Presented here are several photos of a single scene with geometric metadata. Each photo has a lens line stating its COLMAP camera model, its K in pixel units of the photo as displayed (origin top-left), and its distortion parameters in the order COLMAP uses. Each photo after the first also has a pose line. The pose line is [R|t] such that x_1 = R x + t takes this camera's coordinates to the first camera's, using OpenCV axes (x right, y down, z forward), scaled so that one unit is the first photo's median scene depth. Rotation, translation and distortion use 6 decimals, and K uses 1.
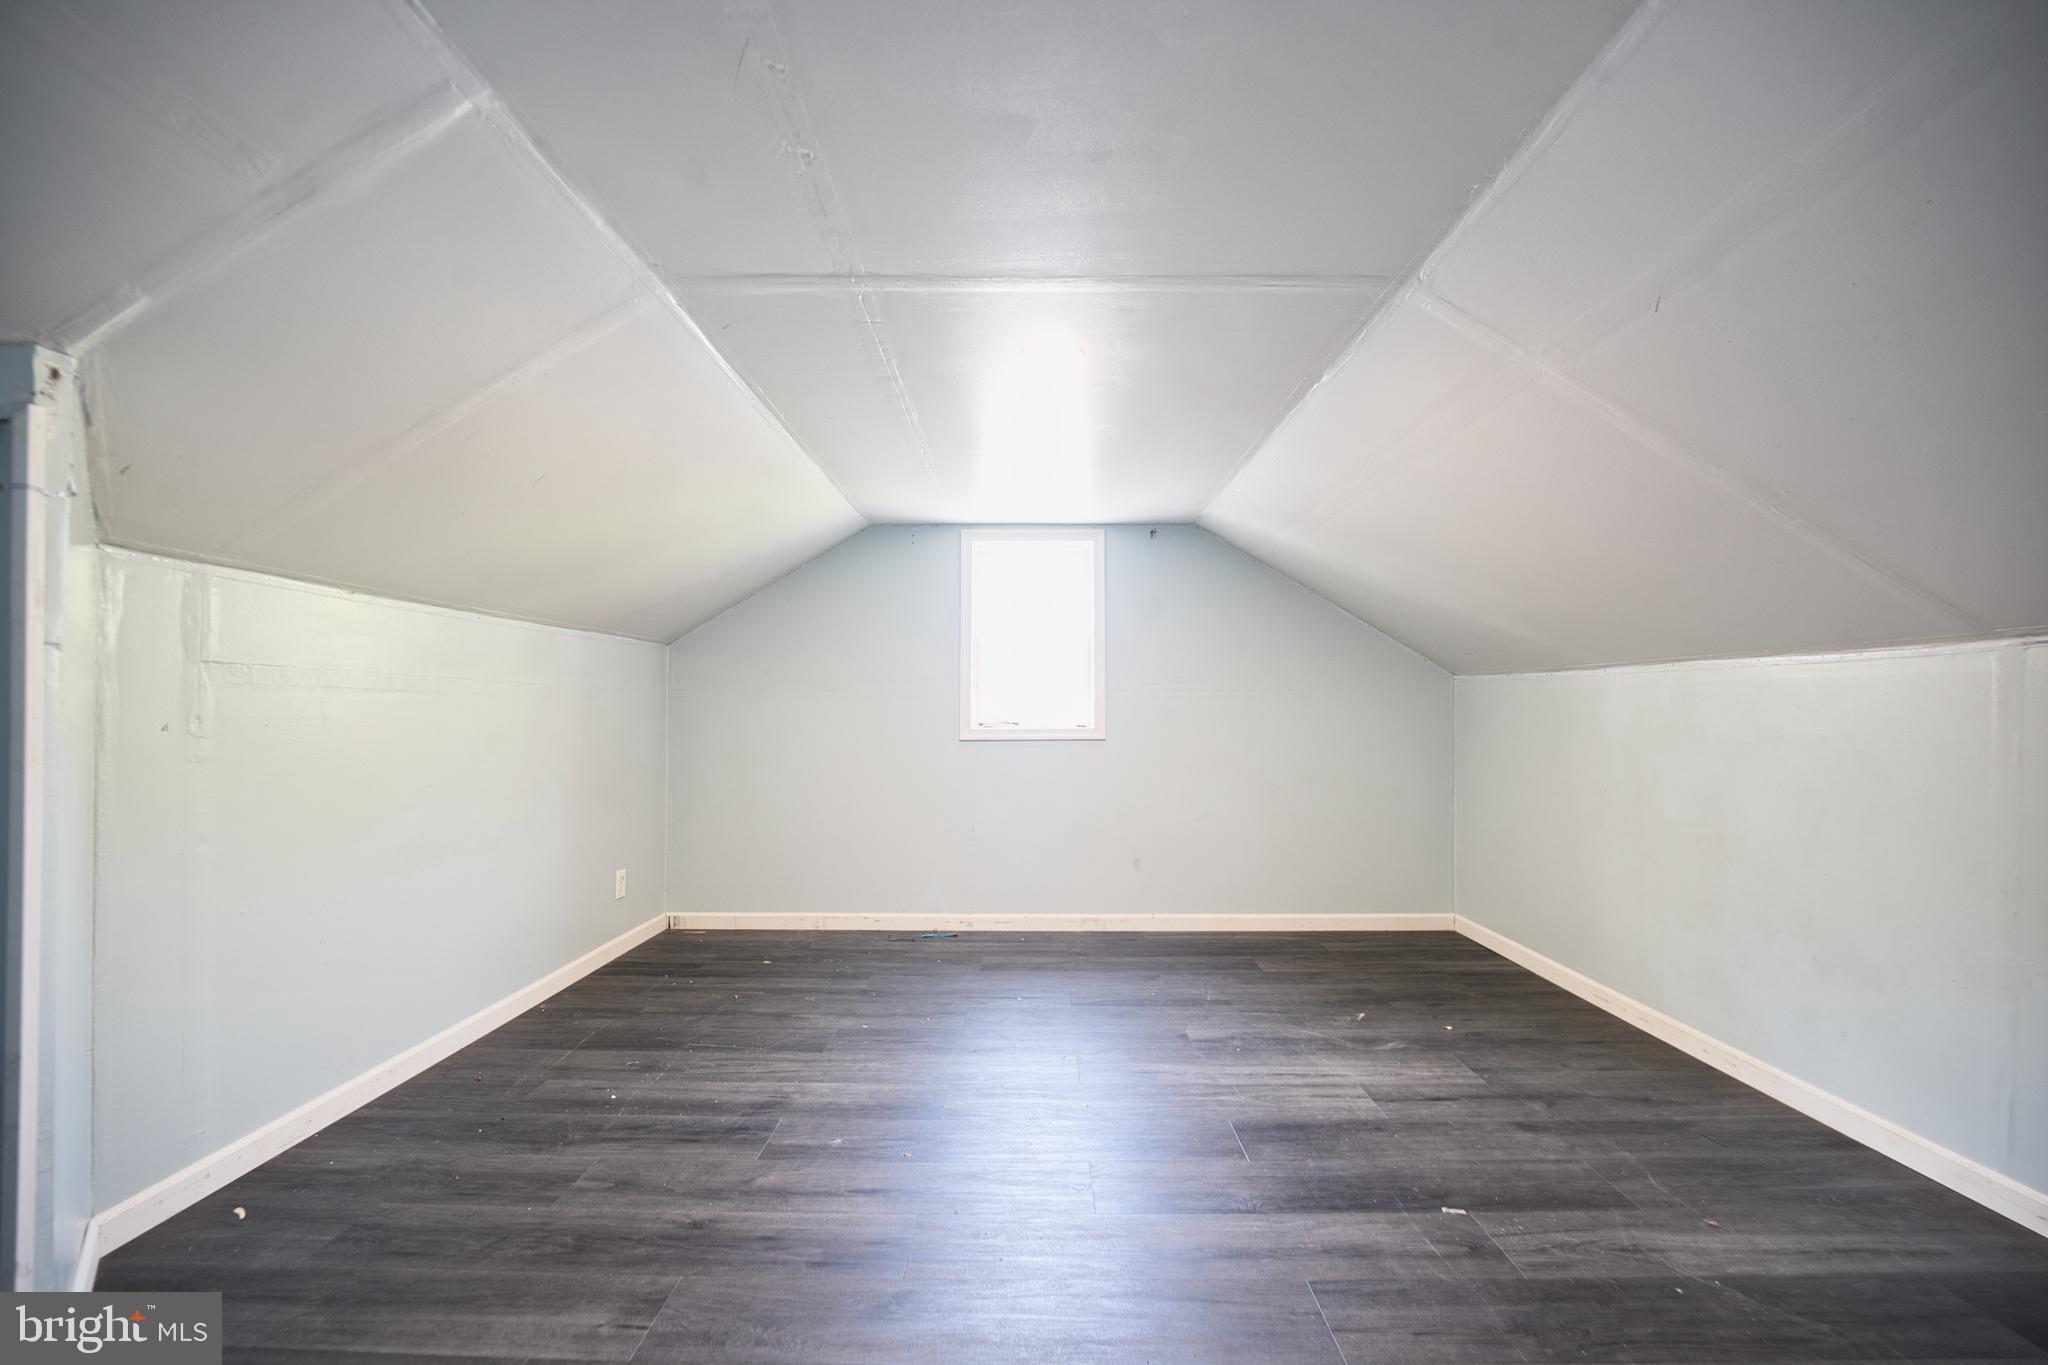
lens RADIAL K [[868.4, 0, 1022.7], [0, 868.4, 691.4], [0, 0, 1]] dist [-0.024441, 0.000651]
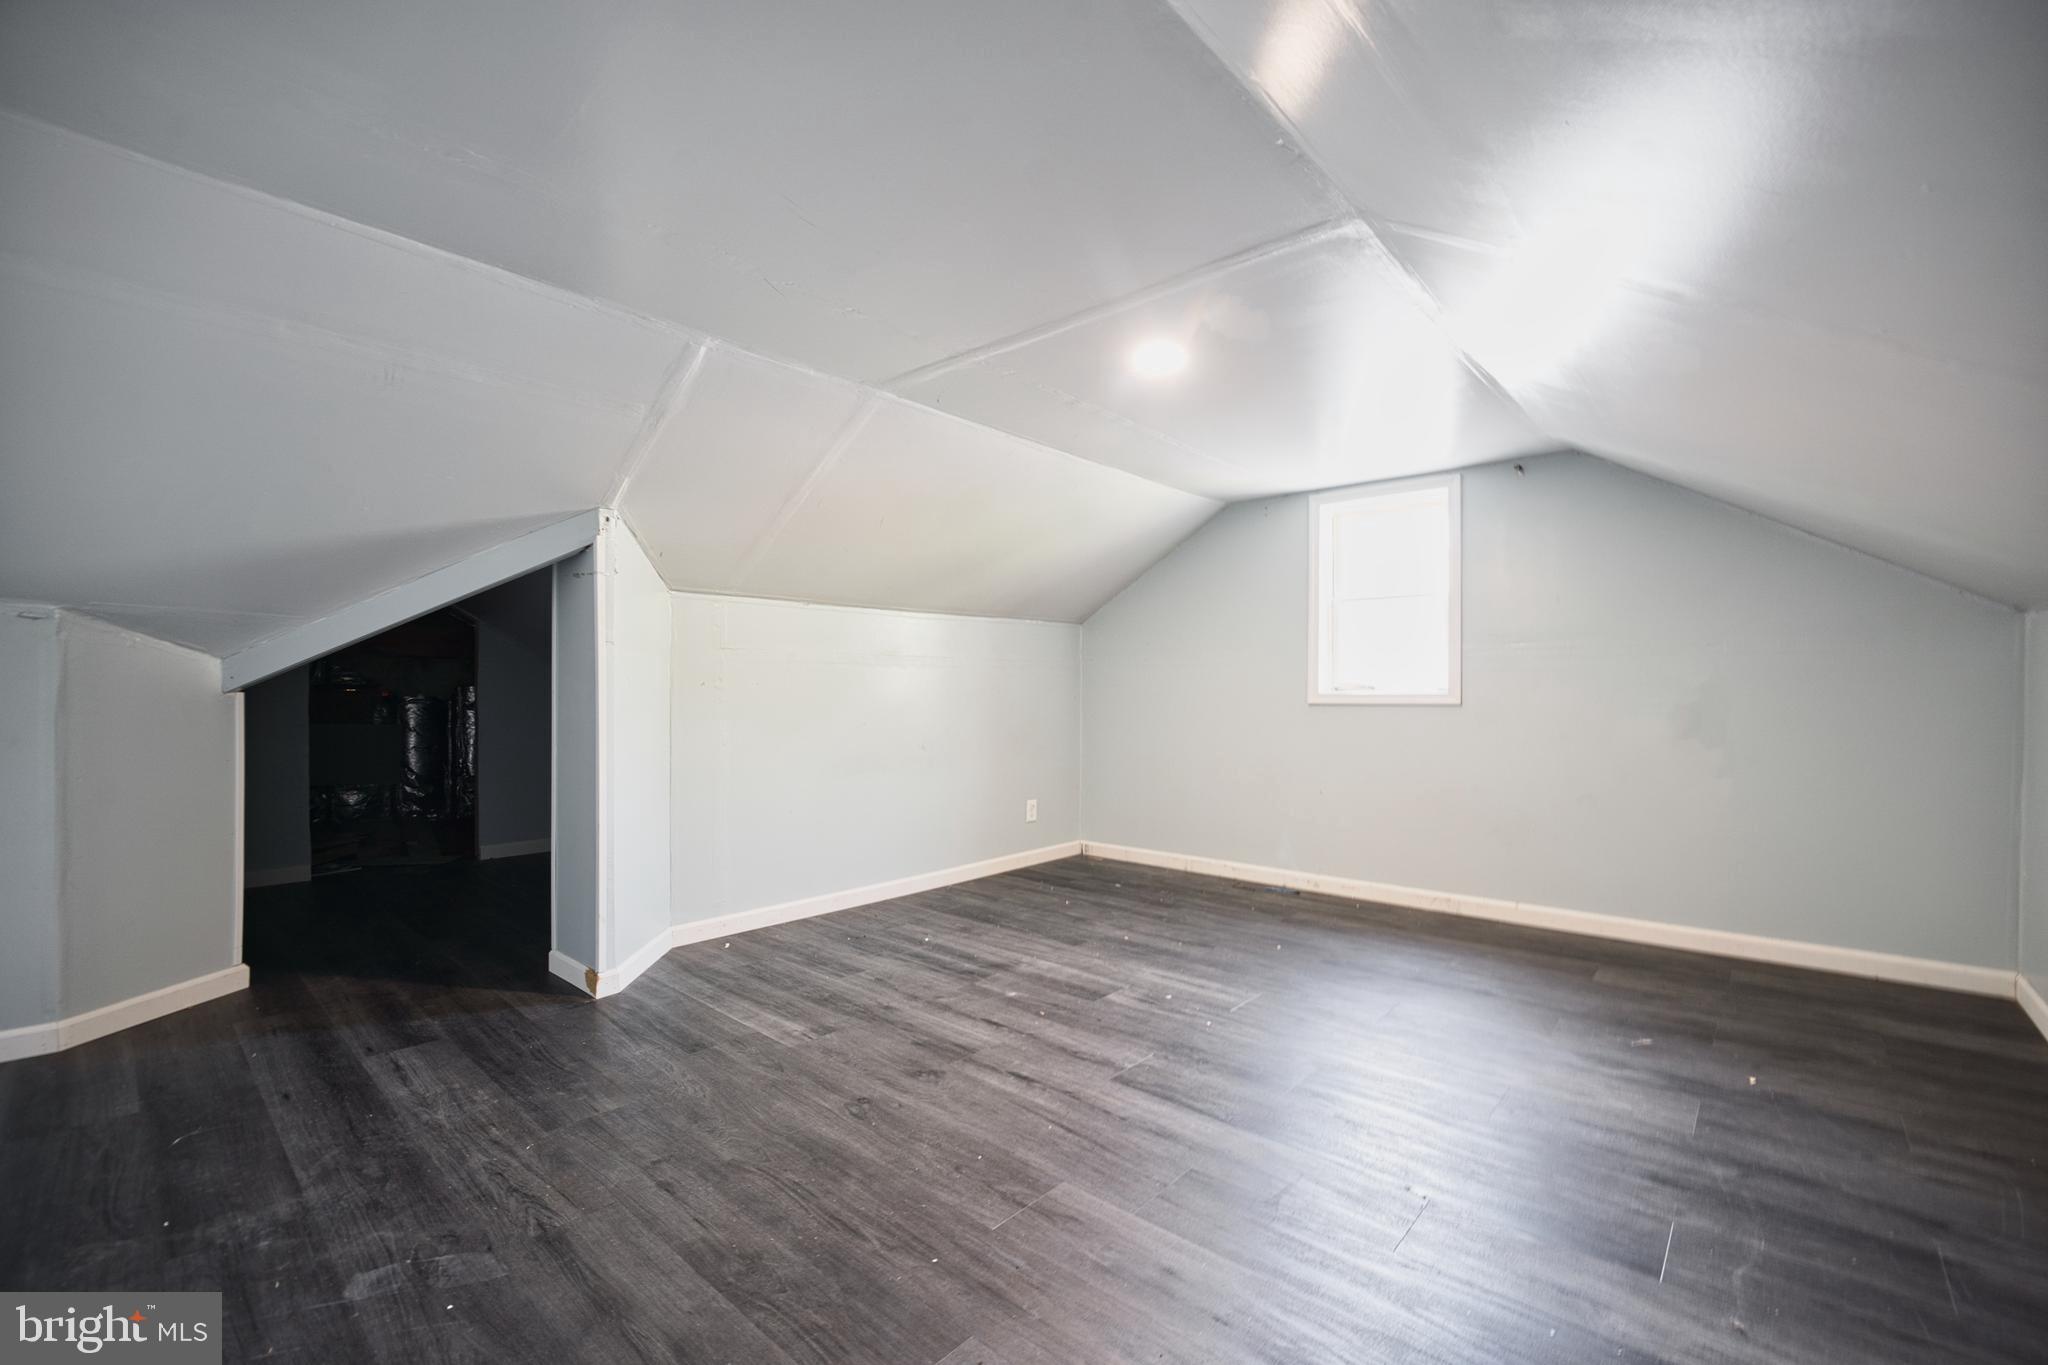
lens RADIAL K [[868.4, 0, 994.1], [0, 868.4, 683.0], [0, 0, 1]] dist [-0.024441, 0.000651]
pose [[0.739562, -0.004445, -0.673074, 0.433686], [0.018247, 0.999743, 0.013448, 0.014417], [0.672841, -0.022227, 0.739453, 0.000840]]
